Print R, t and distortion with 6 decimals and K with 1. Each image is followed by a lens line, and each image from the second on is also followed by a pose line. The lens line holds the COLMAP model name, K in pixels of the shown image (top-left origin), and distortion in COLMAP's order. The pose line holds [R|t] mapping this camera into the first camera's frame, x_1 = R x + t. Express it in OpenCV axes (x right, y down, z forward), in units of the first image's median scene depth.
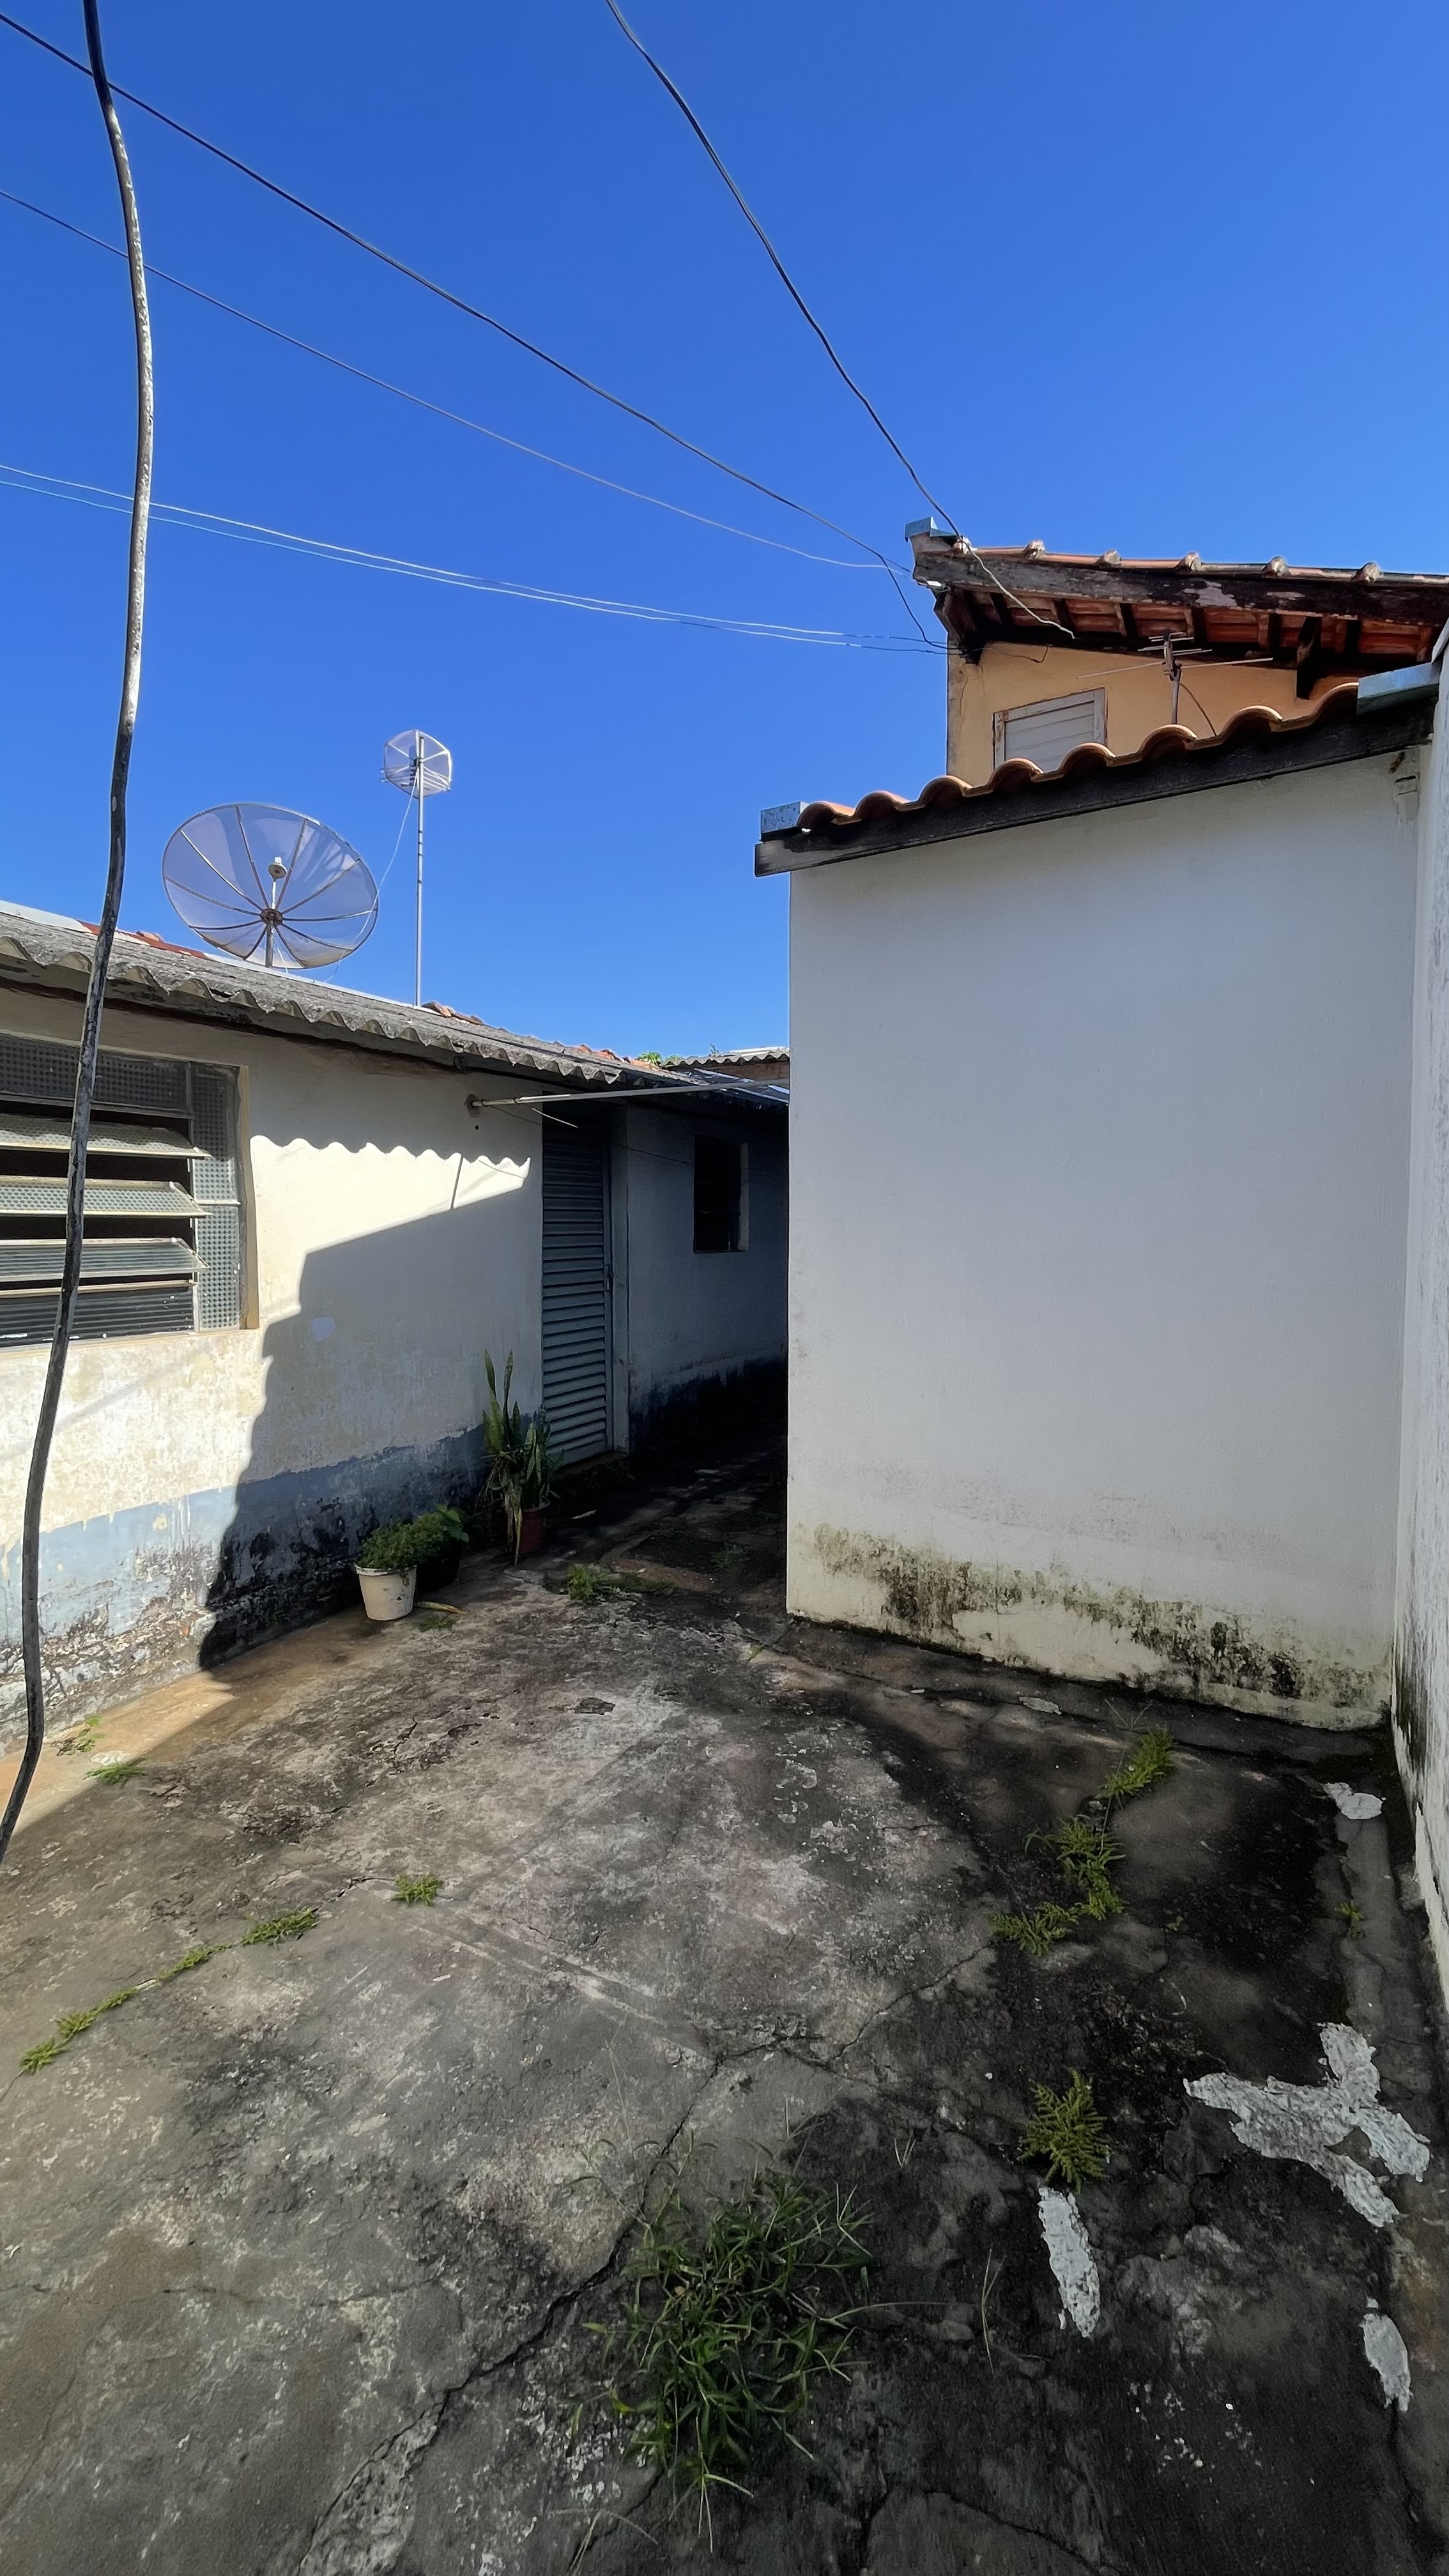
lens RADIAL K [[1045.5, 0, 710.6], [0, 1045.5, 1283.5], [0, 0, 1]] dist [0.002492, 0.000526]
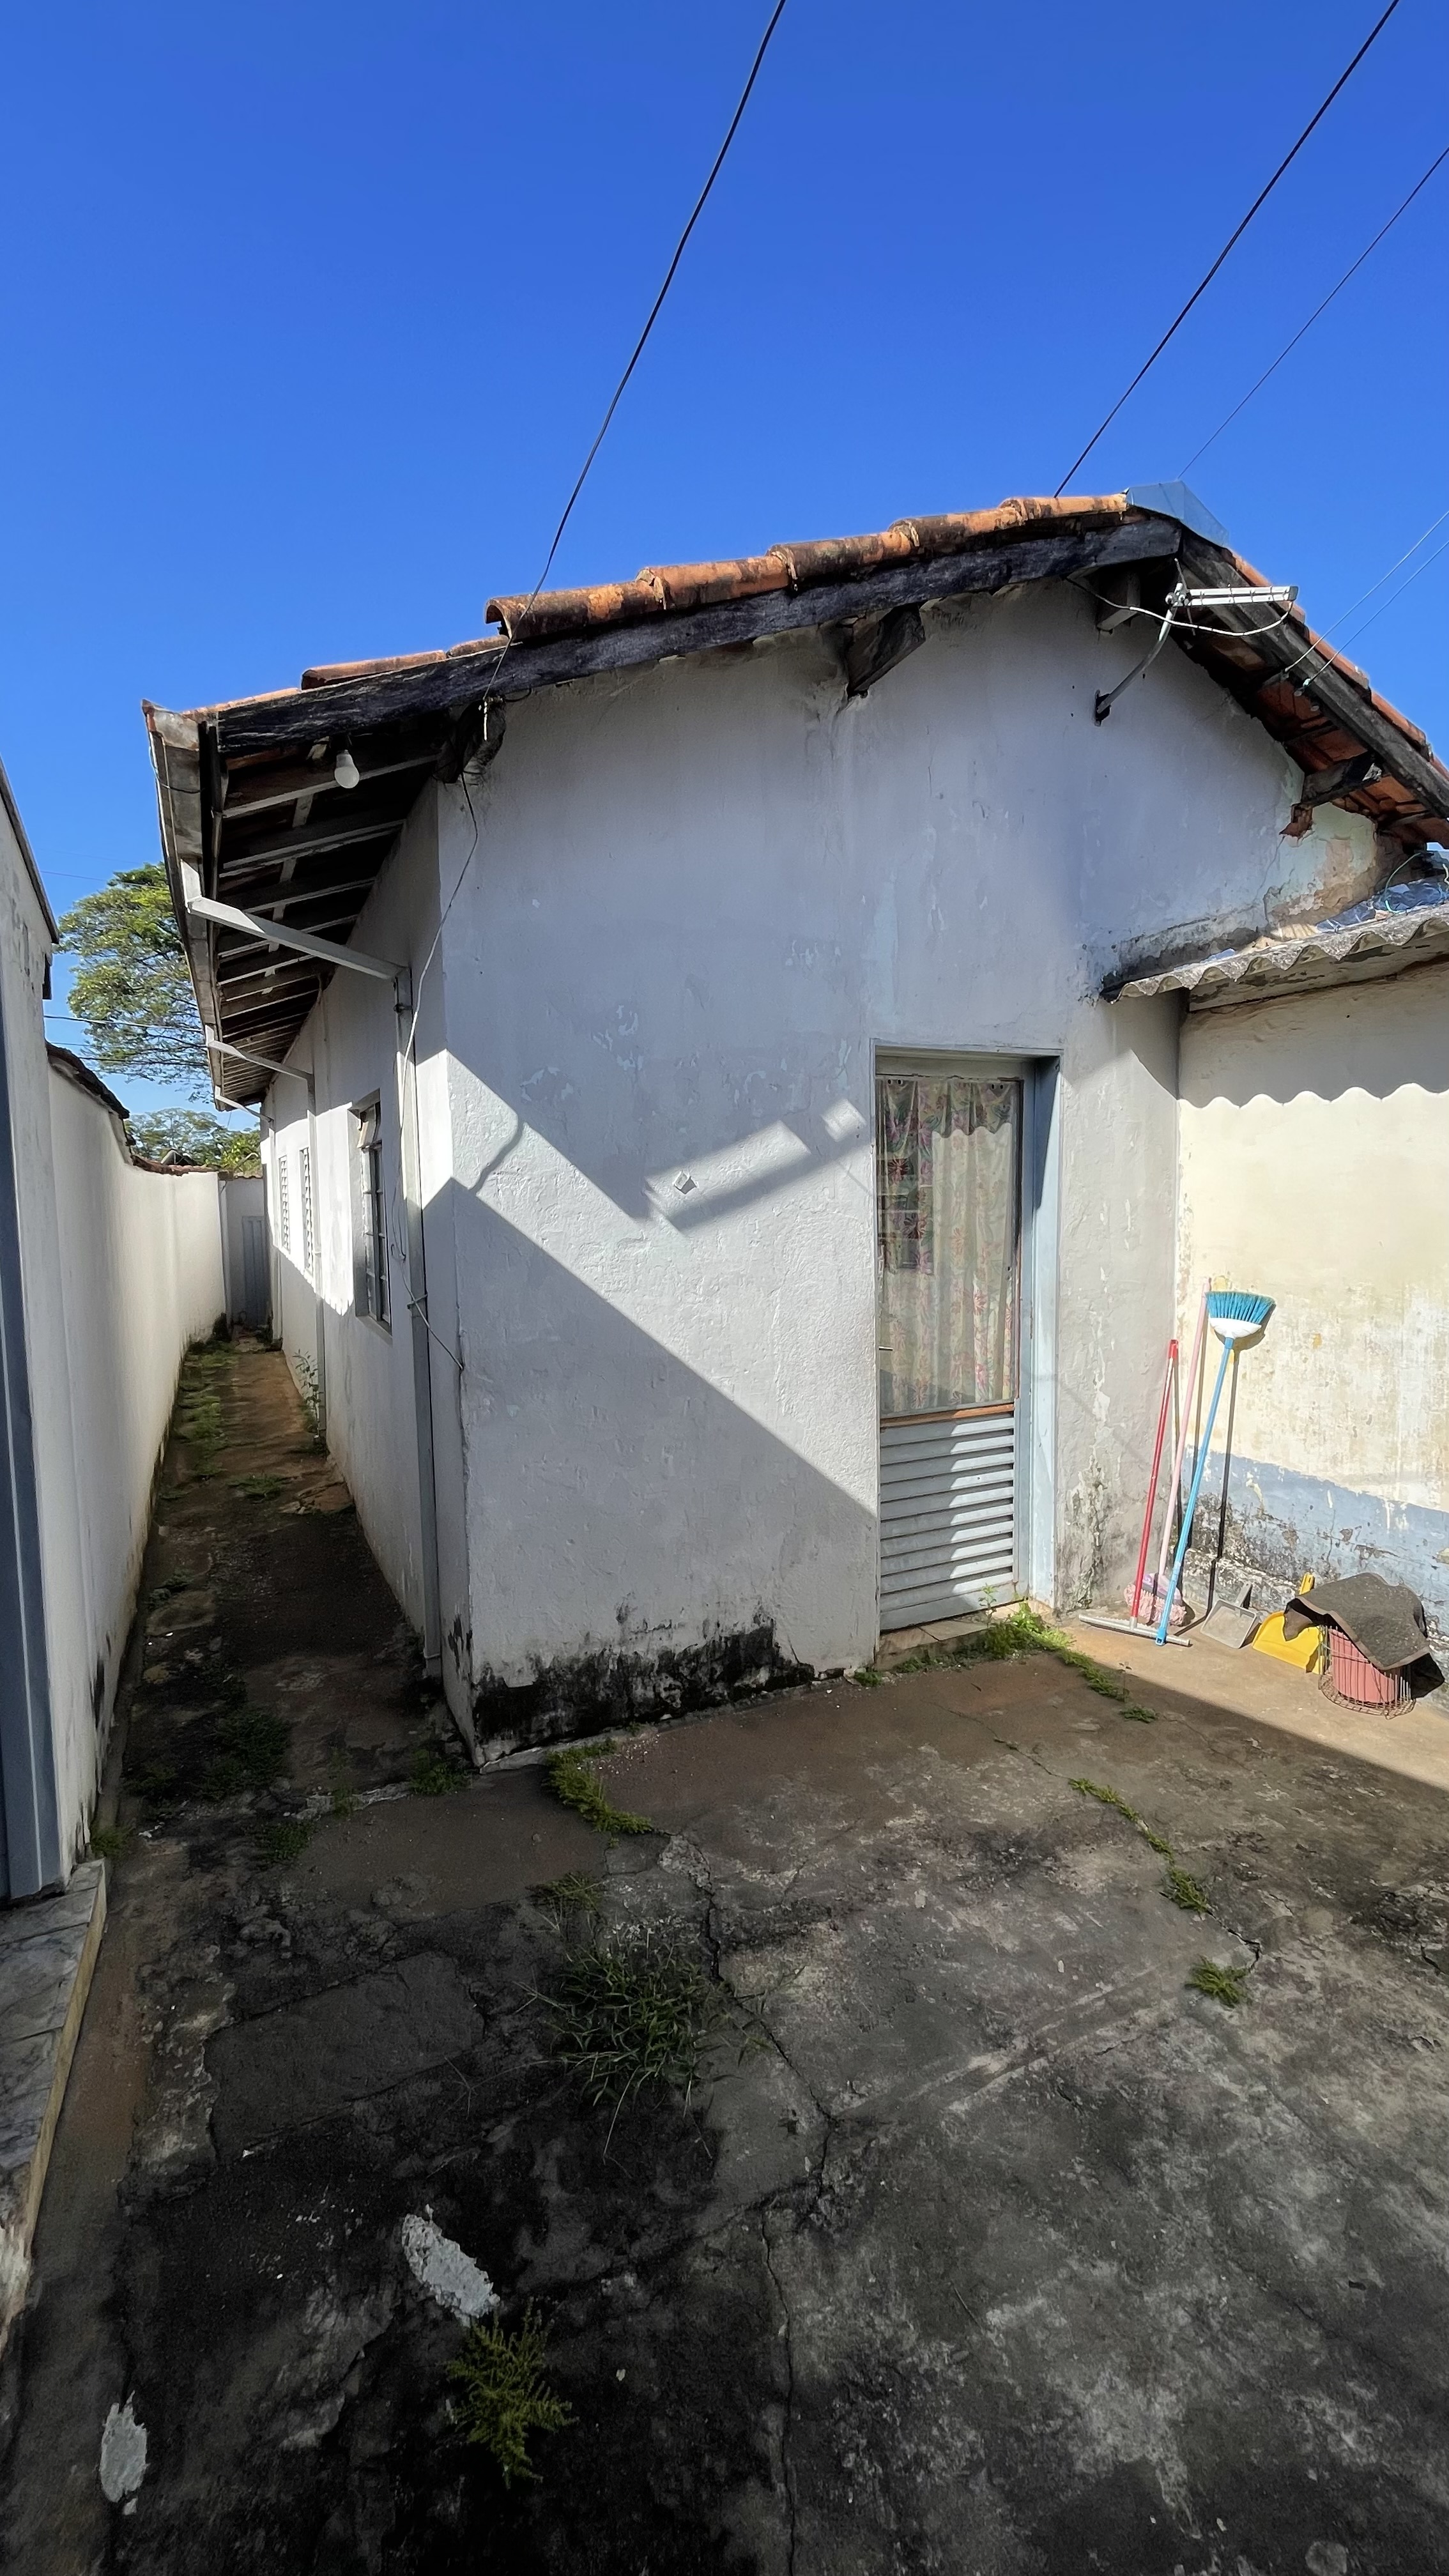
lens RADIAL K [[1045.5, 0, 710.8], [0, 1045.5, 1292.3], [0, 0, 1]] dist [0.002492, 0.000526]
pose [[-0.600588, 0.079337, -0.795613, 0.742308], [-0.035287, 0.991465, 0.125504, -0.080648], [0.798780, 0.103451, -0.592663, 1.391923]]
